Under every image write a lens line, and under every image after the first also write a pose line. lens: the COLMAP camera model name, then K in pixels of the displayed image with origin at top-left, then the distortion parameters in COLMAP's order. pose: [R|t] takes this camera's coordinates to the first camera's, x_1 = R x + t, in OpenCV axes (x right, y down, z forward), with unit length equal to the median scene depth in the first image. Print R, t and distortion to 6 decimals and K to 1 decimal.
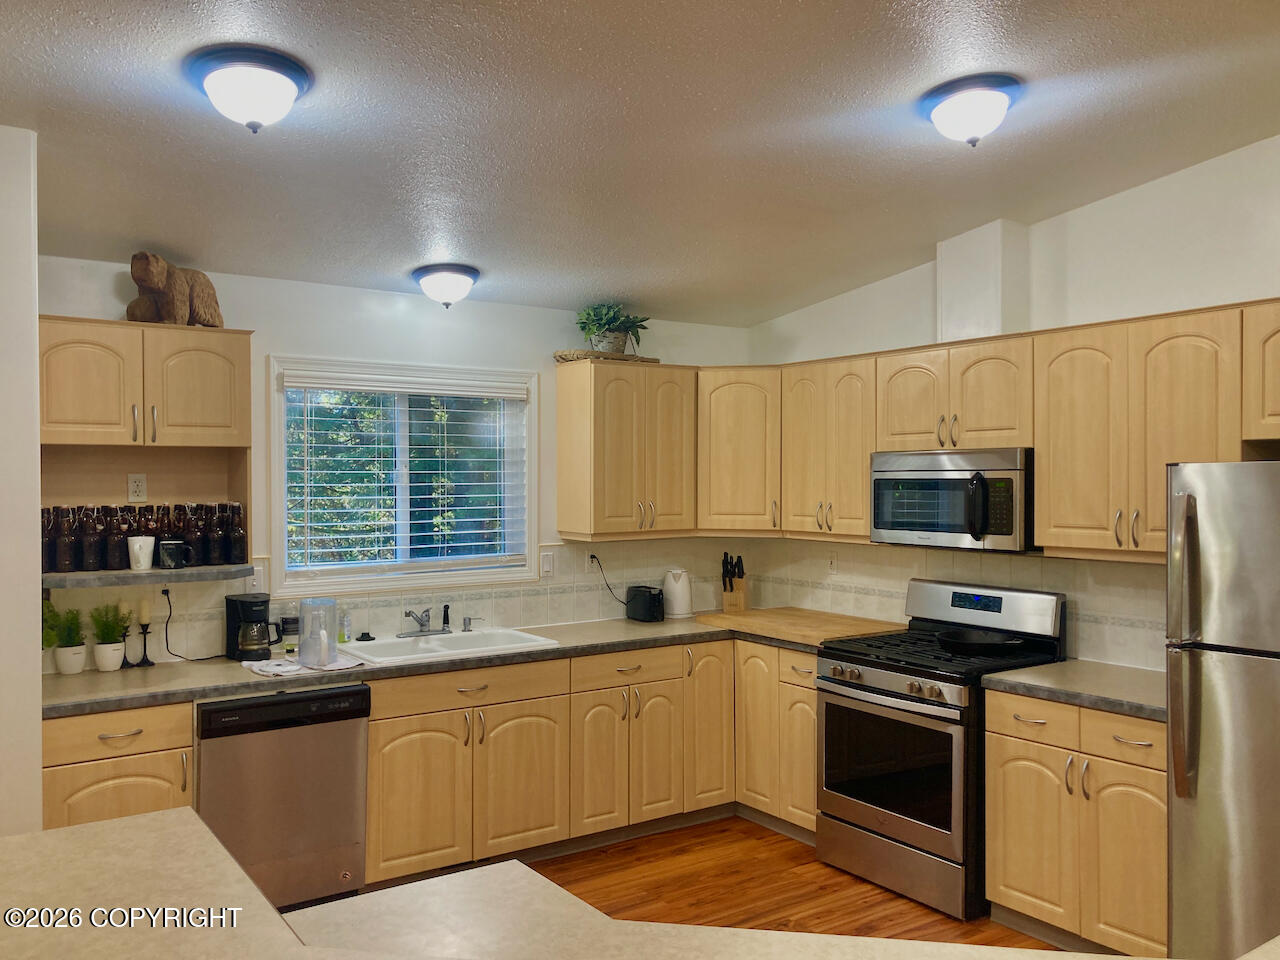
lens RADIAL K [[1052.3, 0, 633.2], [0, 1052.3, 485.3], [0, 0, 1]] dist [0.078254, -0.148796]
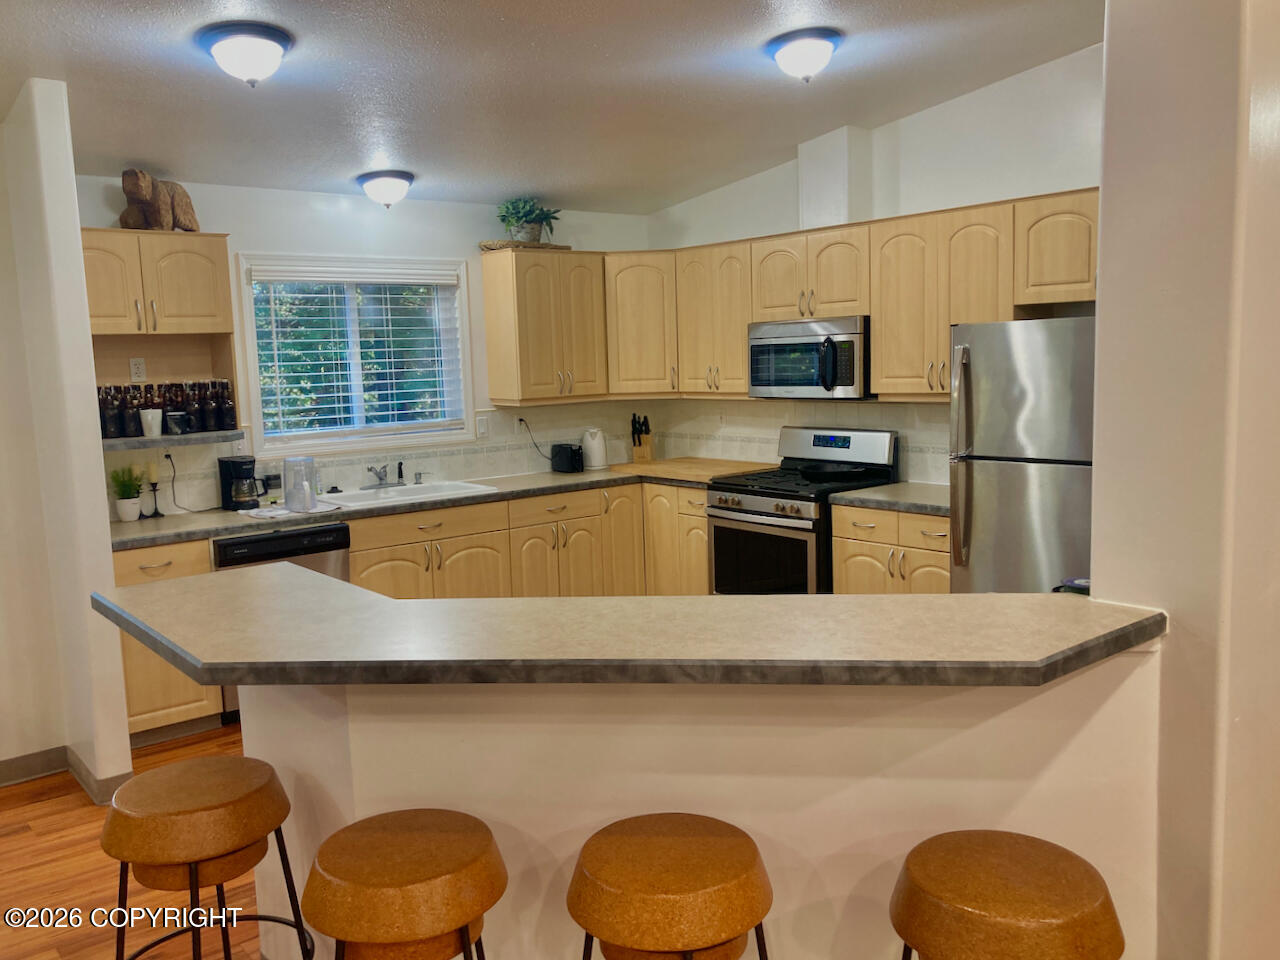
lens RADIAL K [[1063.2, 0, 635.1], [0, 1063.2, 486.4], [0, 0, 1]] dist [0.104181, -0.265015]
pose [[0.996182, -0.040398, 0.077396, -0.007819], [0.031201, 0.992694, 0.116554, 0.008730], [-0.081539, -0.113694, 0.990164, -0.243729]]
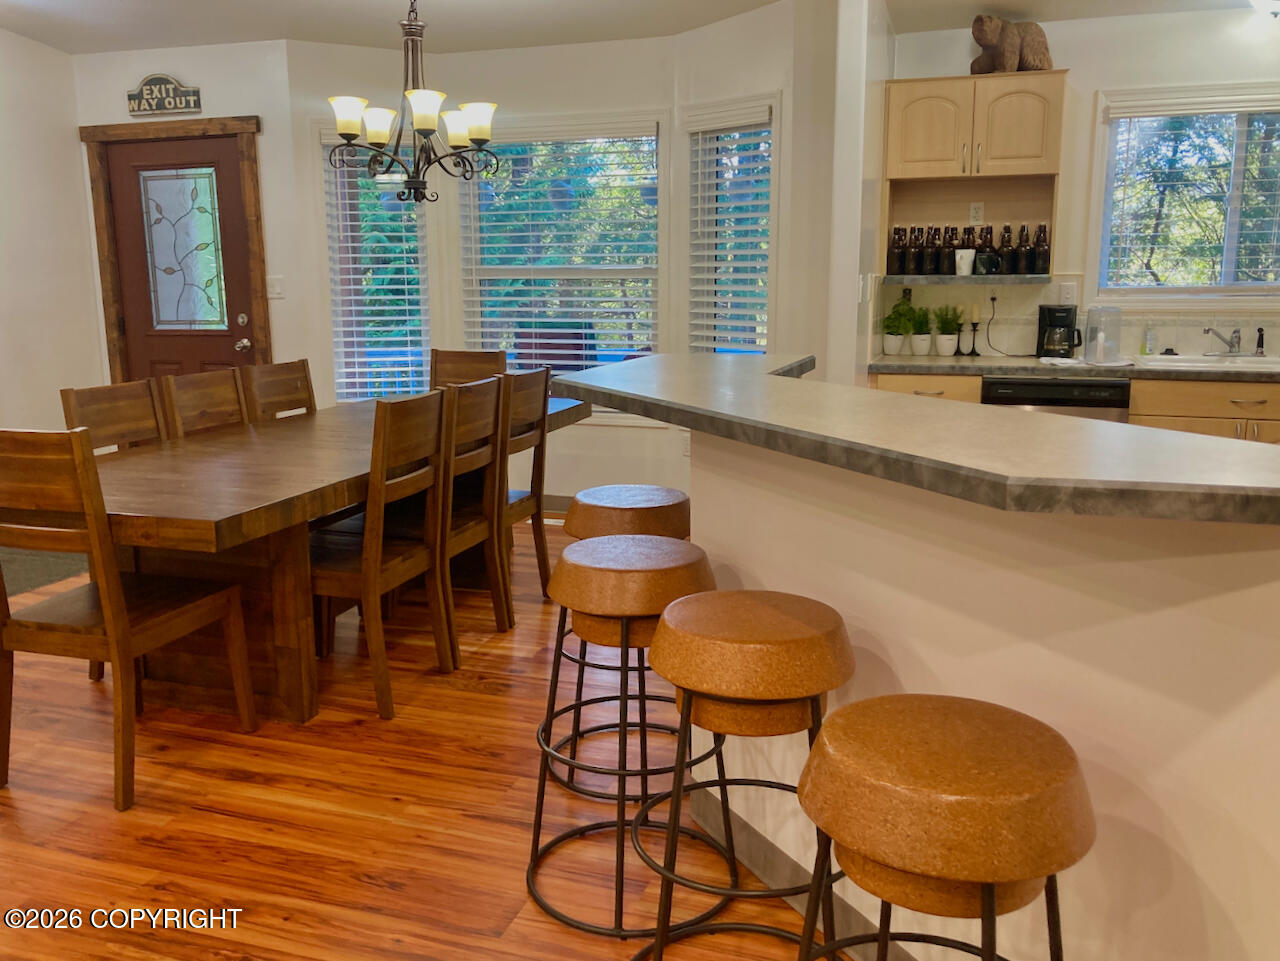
lens RADIAL K [[1088.8, 0, 621.1], [0, 1088.8, 478.6], [0, 0, 1]] dist [0.004471, 0.004796]
pose [[0.592101, 0.148727, -0.792020, 0.338392], [-0.001835, 0.983068, 0.183231, 0.071371], [0.805861, -0.107038, 0.582349, -0.123118]]
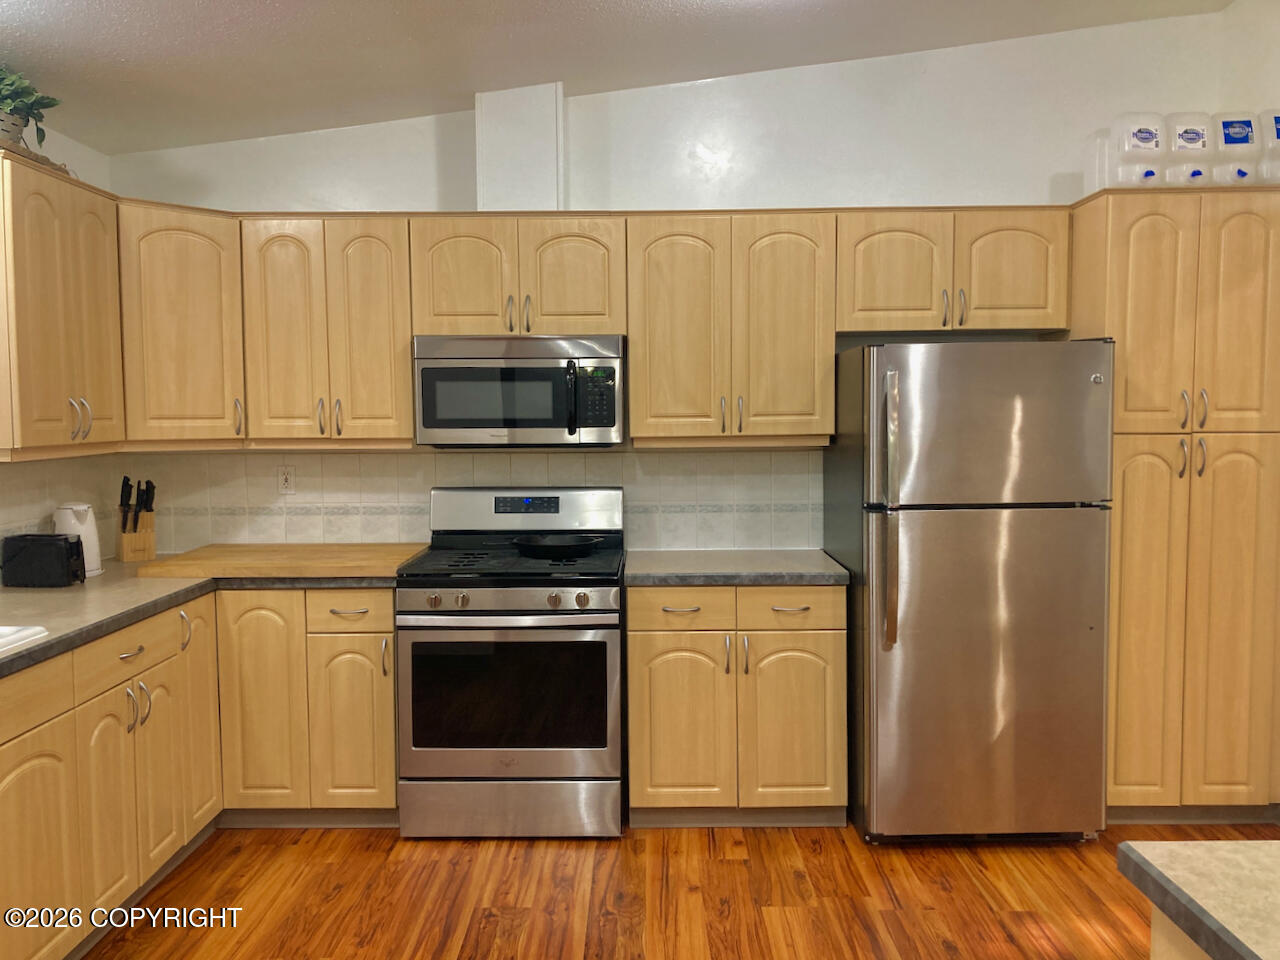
lens RADIAL K [[1063.2, 0, 635.1], [0, 1063.2, 486.4], [0, 0, 1]] dist [0.104181, -0.265015]
pose [[0.573530, -0.058012, 0.817128, -0.389454], [0.011152, 0.997950, 0.063022, 0.038155], [-0.819108, -0.027032, 0.573002, 0.409949]]
